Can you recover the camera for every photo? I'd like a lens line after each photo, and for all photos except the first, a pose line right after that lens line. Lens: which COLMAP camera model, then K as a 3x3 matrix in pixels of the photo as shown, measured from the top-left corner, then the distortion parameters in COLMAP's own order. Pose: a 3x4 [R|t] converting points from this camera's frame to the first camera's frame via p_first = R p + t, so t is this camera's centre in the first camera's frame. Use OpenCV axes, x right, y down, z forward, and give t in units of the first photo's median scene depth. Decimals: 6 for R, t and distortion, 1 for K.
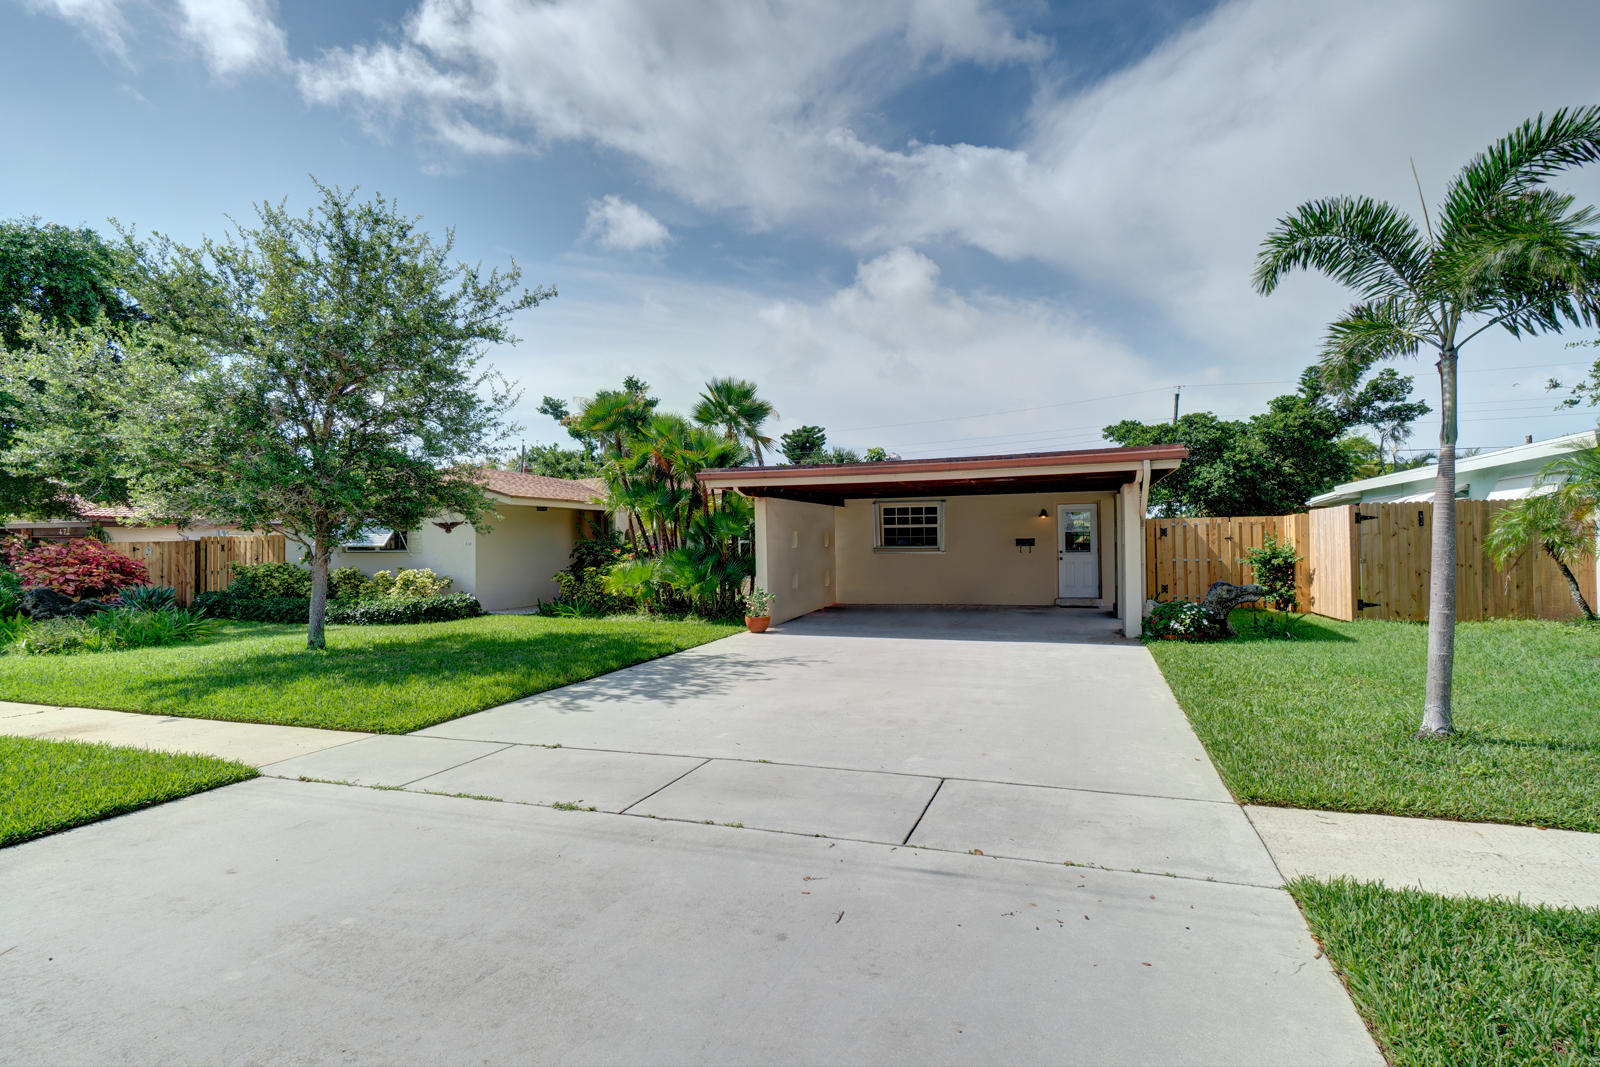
lens RADIAL K [[821.8, 0, 809.9], [0, 821.8, 530.5], [0, 0, 1]] dist [-0.004277, 0.003447]
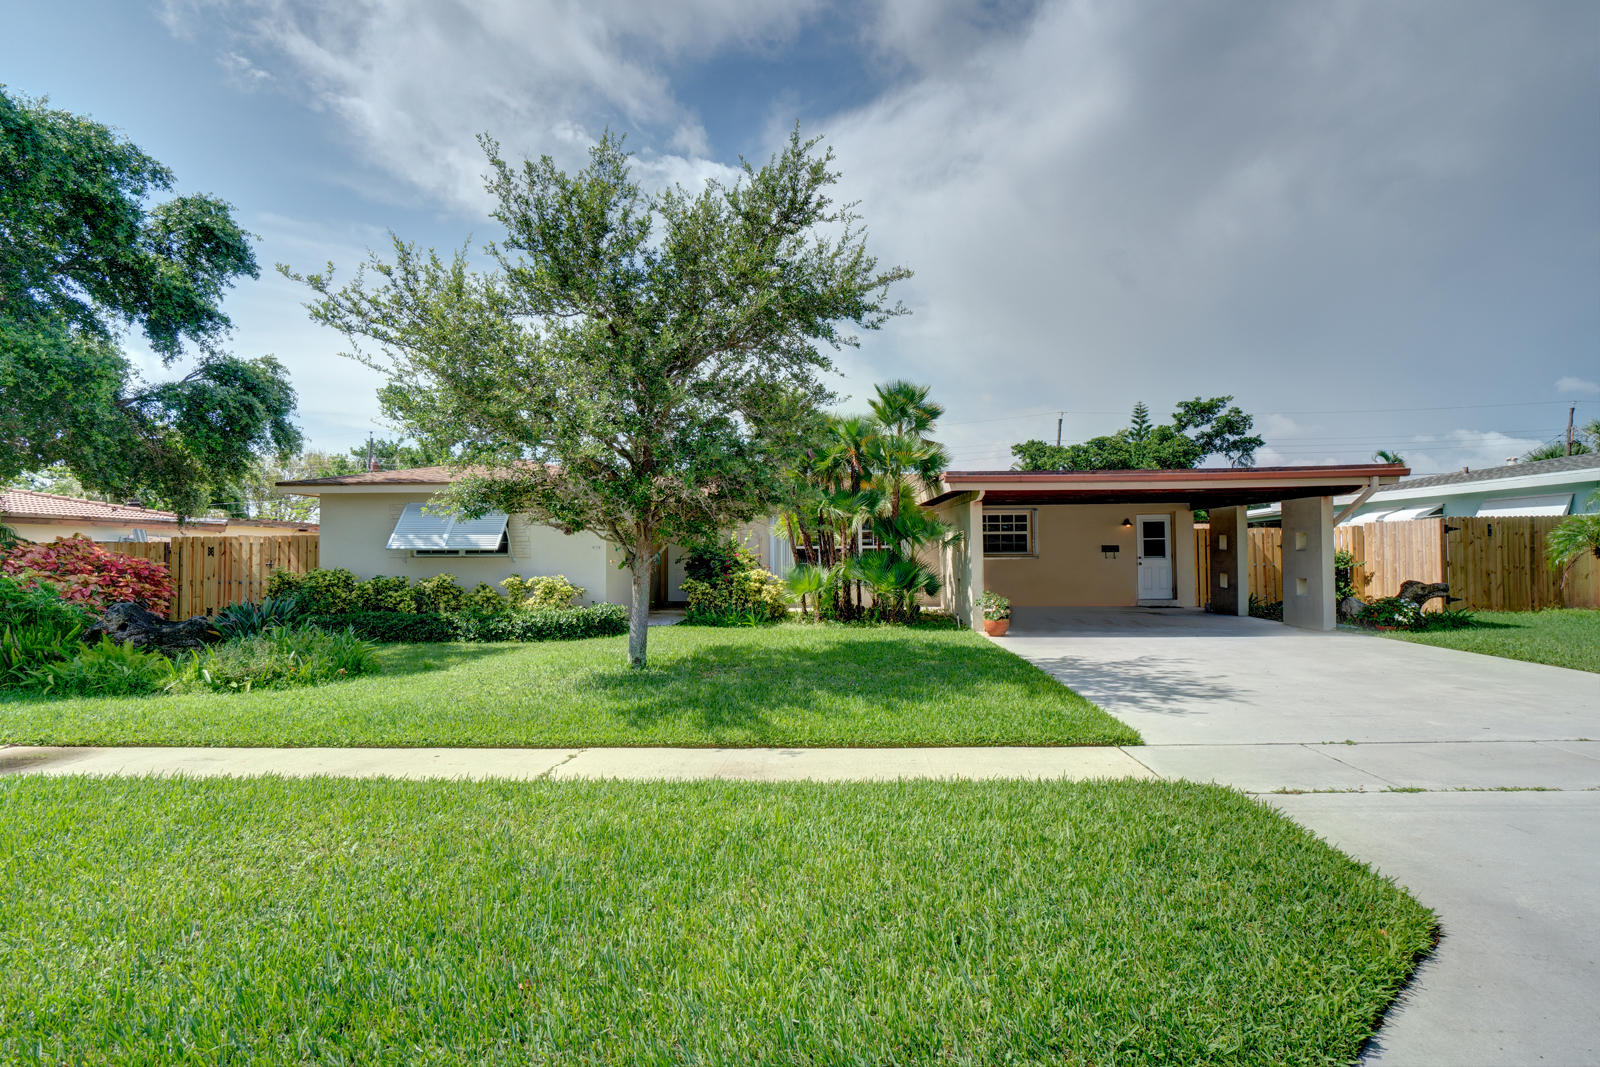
lens RADIAL K [[821.8, 0, 807.7], [0, 821.8, 542.1], [0, 0, 1]] dist [-0.004277, 0.003447]
pose [[0.952573, 0.007423, 0.304218, -0.451185], [-0.007719, 0.999970, -0.000230, 0.008738], [-0.304211, -0.002129, 0.952602, 0.085292]]
